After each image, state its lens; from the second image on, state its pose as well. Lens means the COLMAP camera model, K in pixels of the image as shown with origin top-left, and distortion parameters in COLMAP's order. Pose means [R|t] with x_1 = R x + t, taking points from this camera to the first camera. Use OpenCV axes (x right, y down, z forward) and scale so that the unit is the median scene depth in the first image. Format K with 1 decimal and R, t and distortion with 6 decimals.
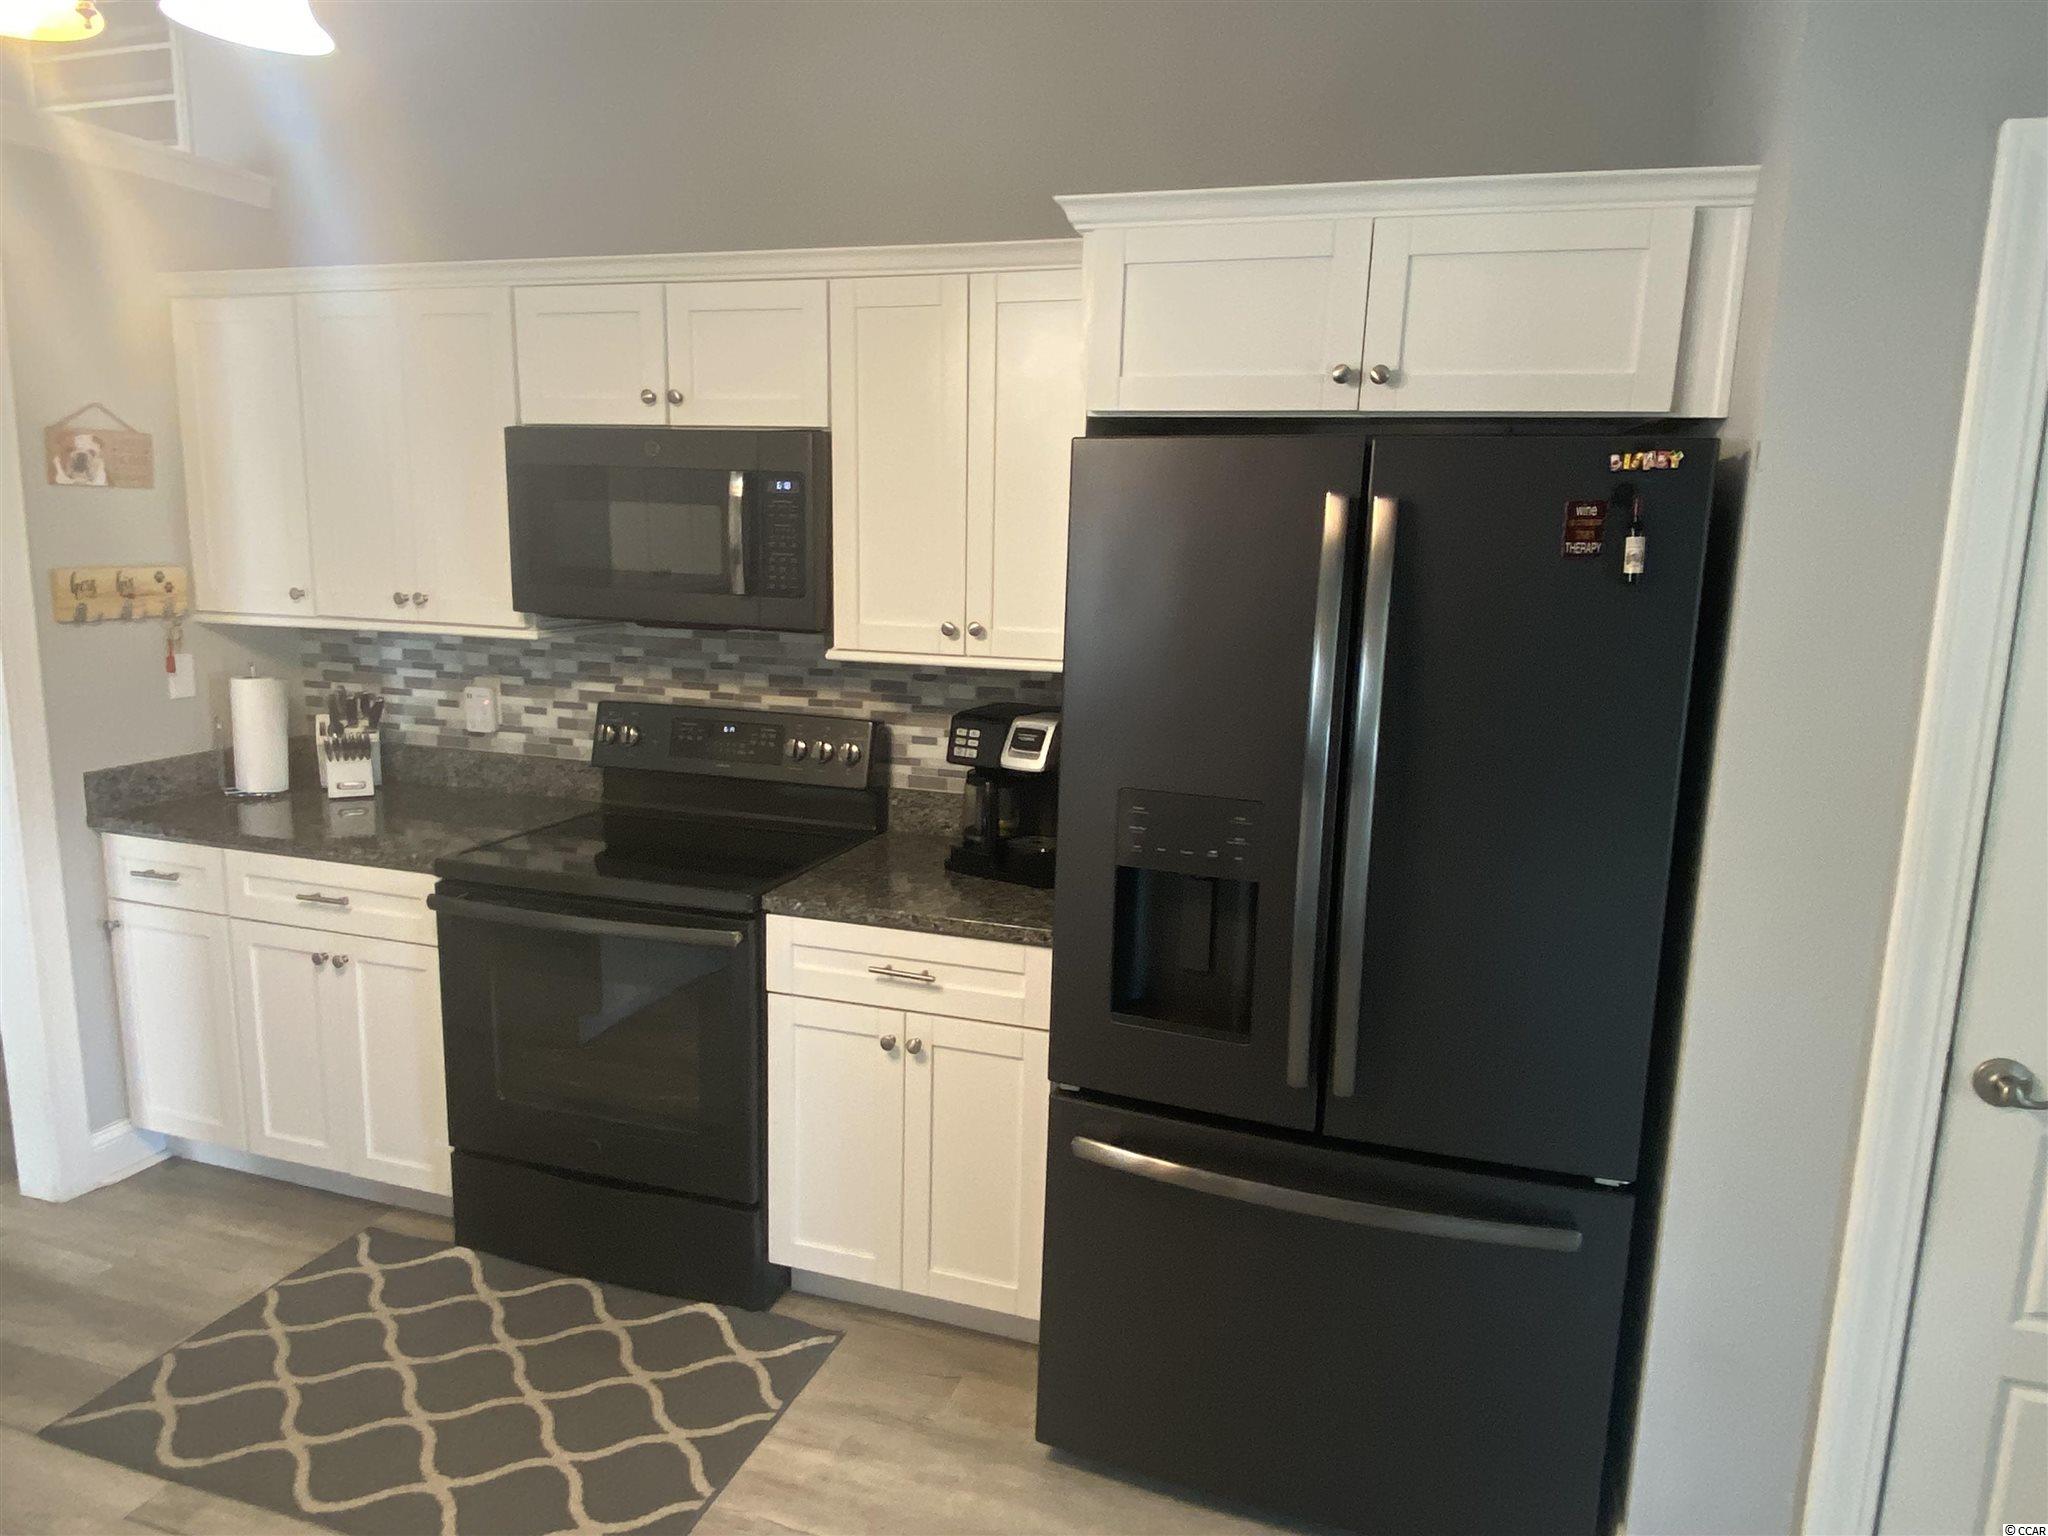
lens RADIAL K [[1333.3, 0, 1065.2], [0, 1333.3, 774.9], [0, 0, 1]] dist [0.045282, -0.052117]
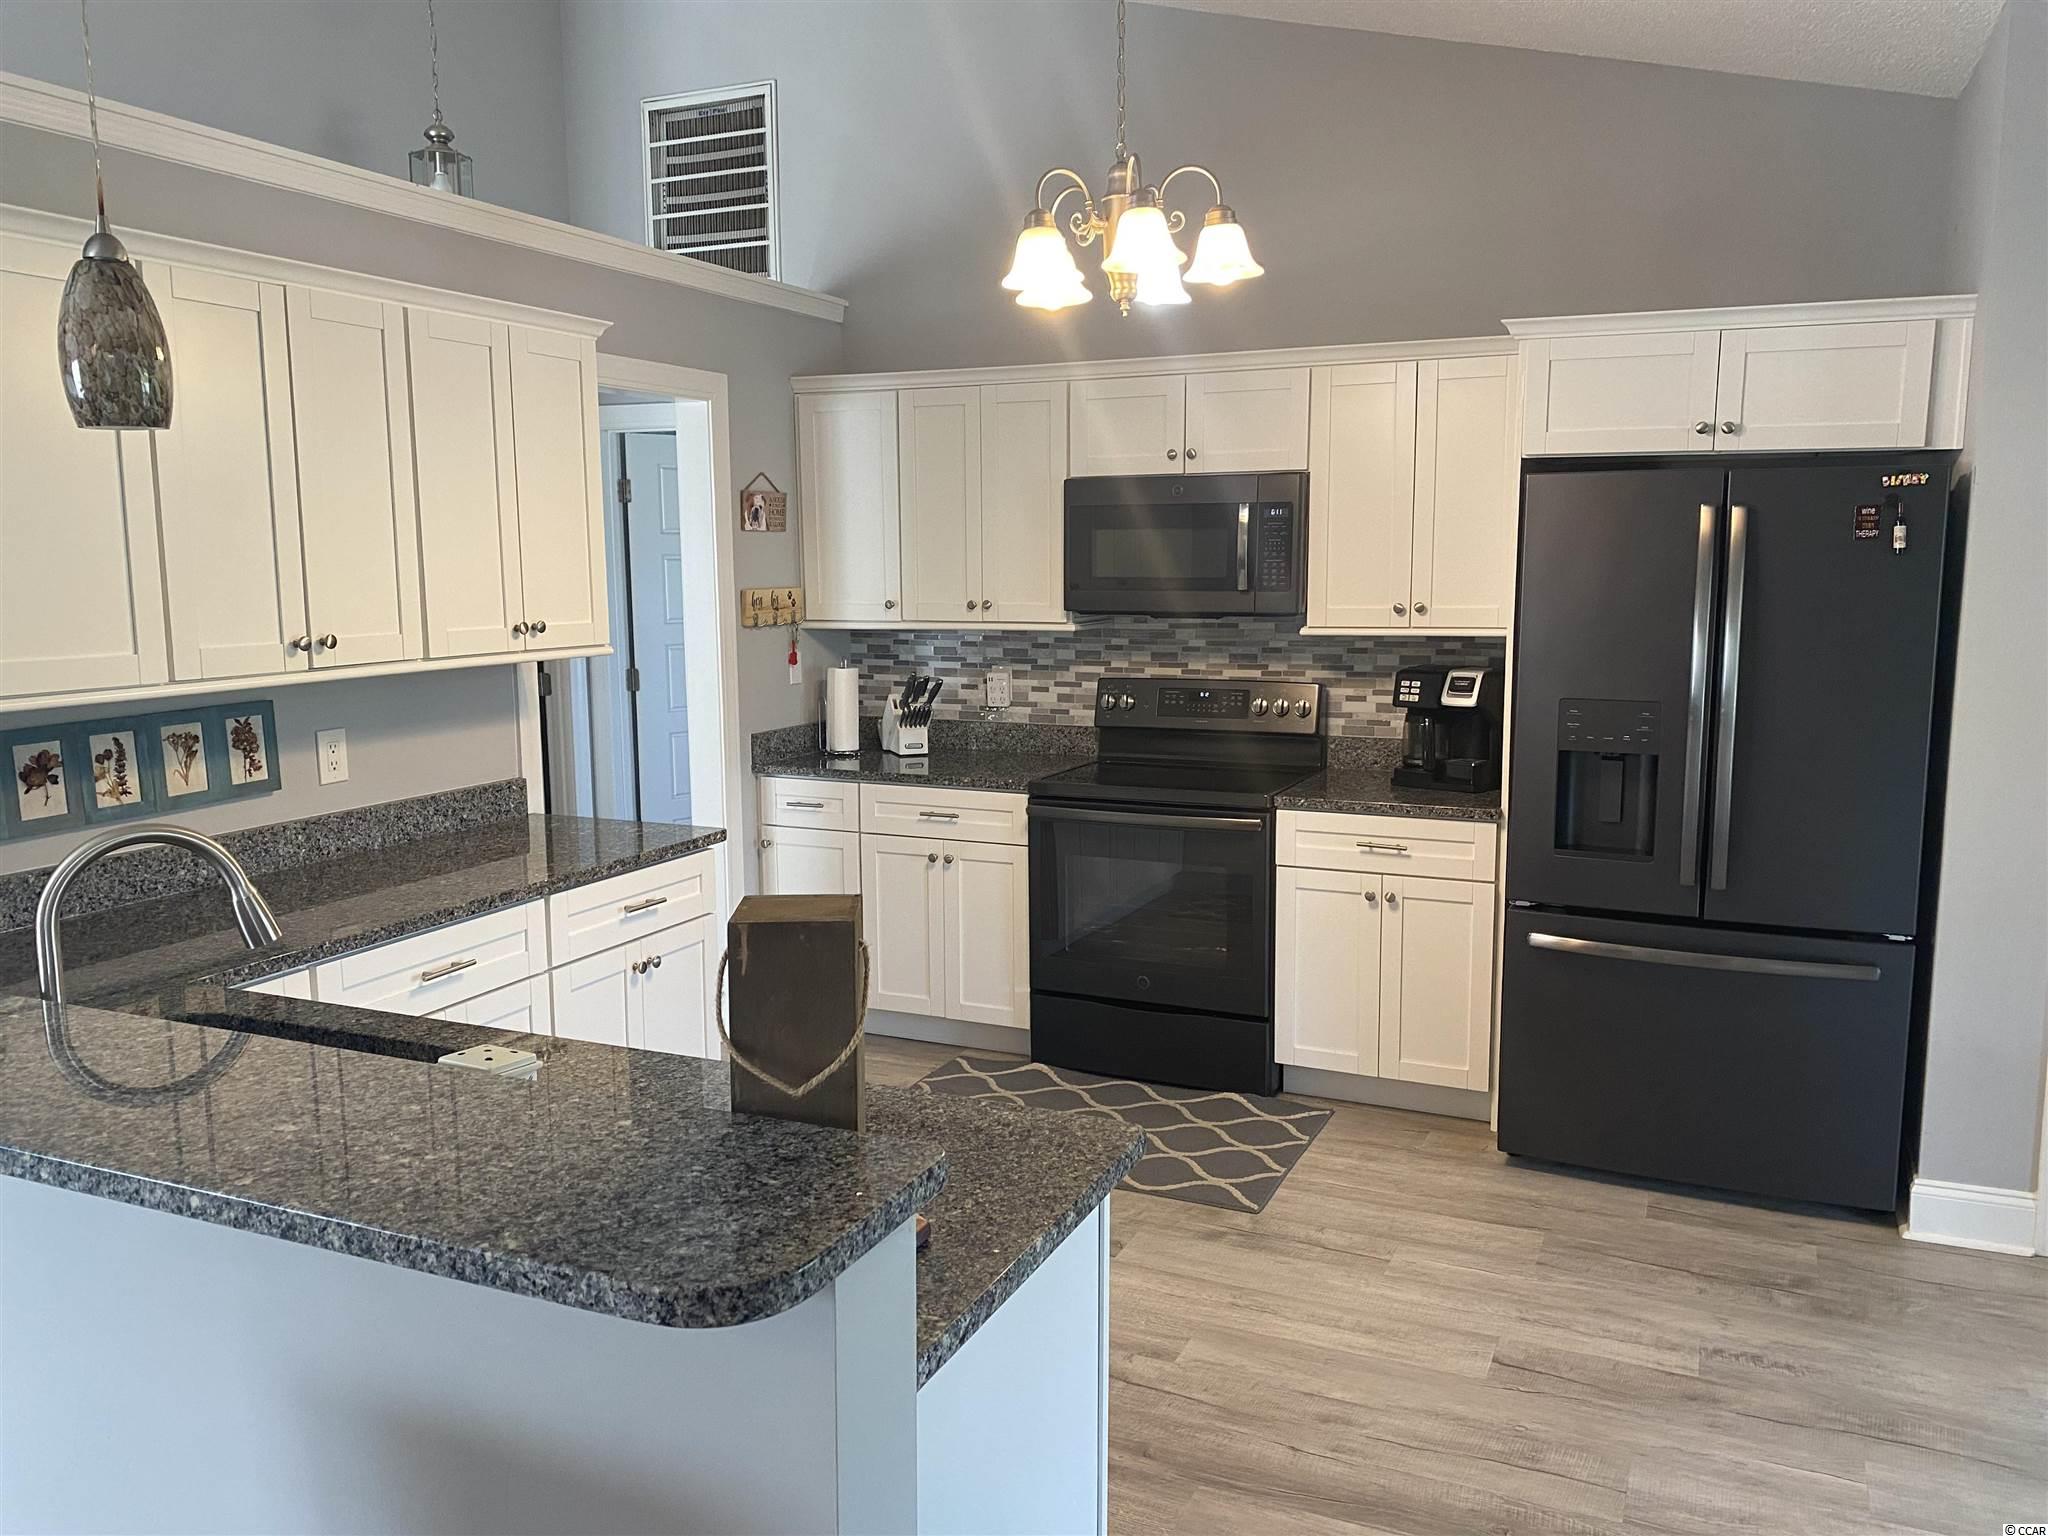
lens RADIAL K [[1570.6, 0, 1053.9], [0, 1570.6, 772.8], [0, 0, 1]] dist [0.004650, -0.009621]
pose [[0.991844, -0.013883, -0.126696, -0.237935], [0.008213, 0.998946, -0.045162, 0.132795], [0.127190, 0.043753, 0.990913, -0.669126]]
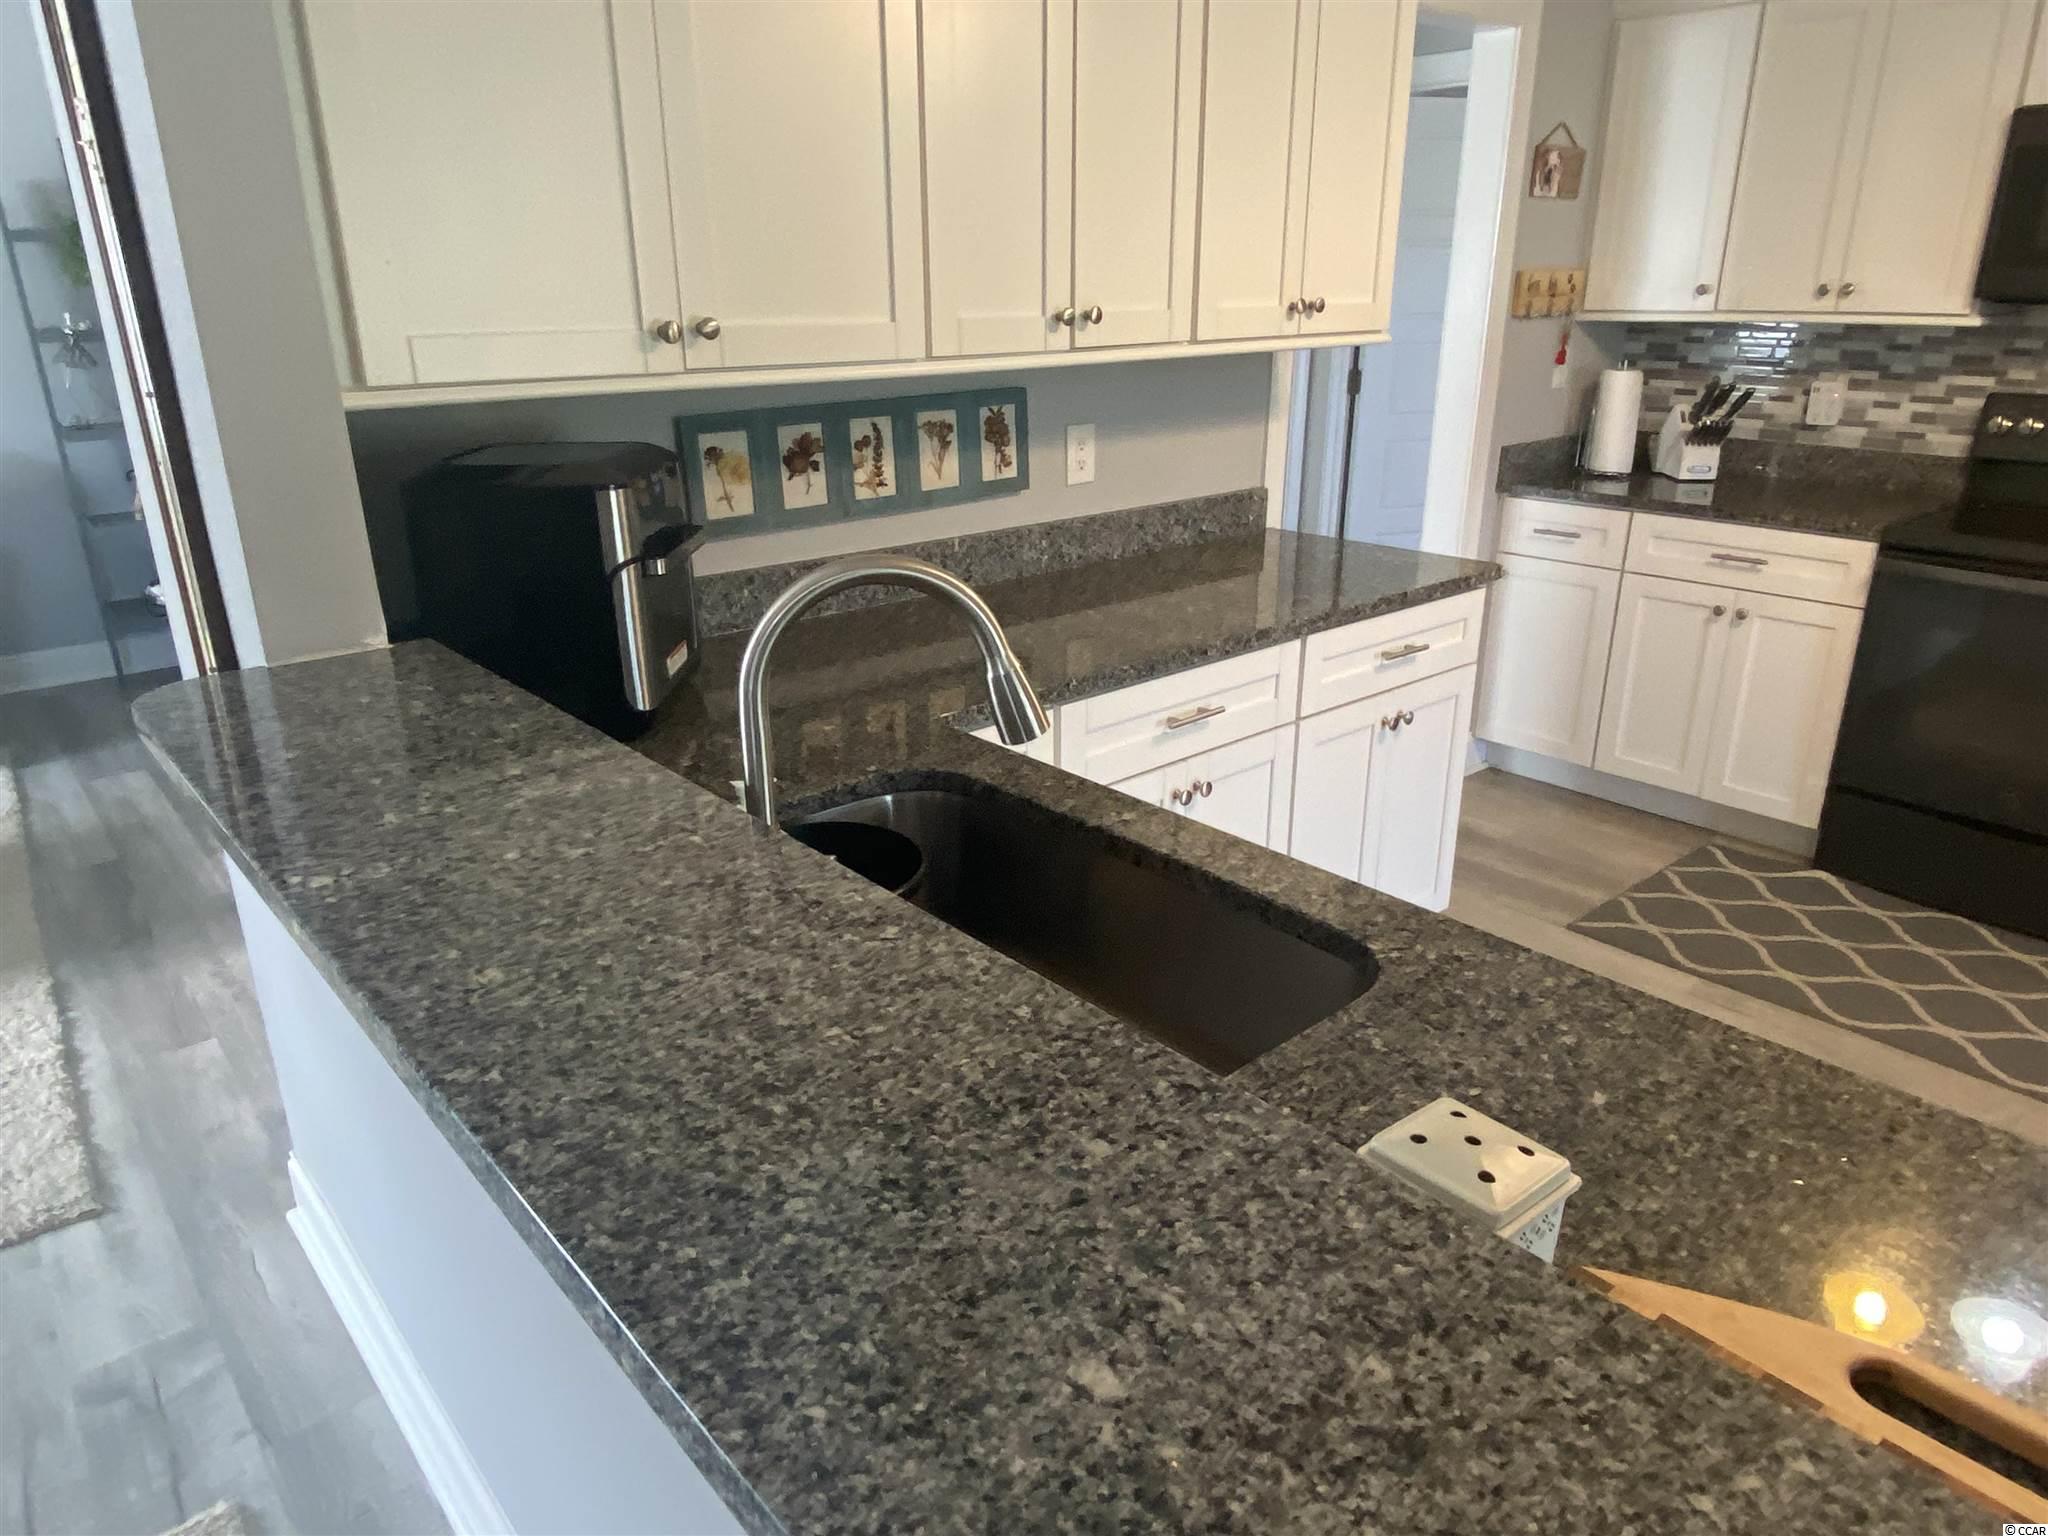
lens RADIAL K [[1333.3, 0, 1018.1], [0, 1333.3, 785.8], [0, 0, 1]] dist [0.045282, -0.052117]
pose [[0.838271, 0.161440, -0.520806, -0.468386], [-0.067616, 0.978568, 0.194506, 0.107538], [0.541046, -0.127834, 0.831221, -0.353053]]
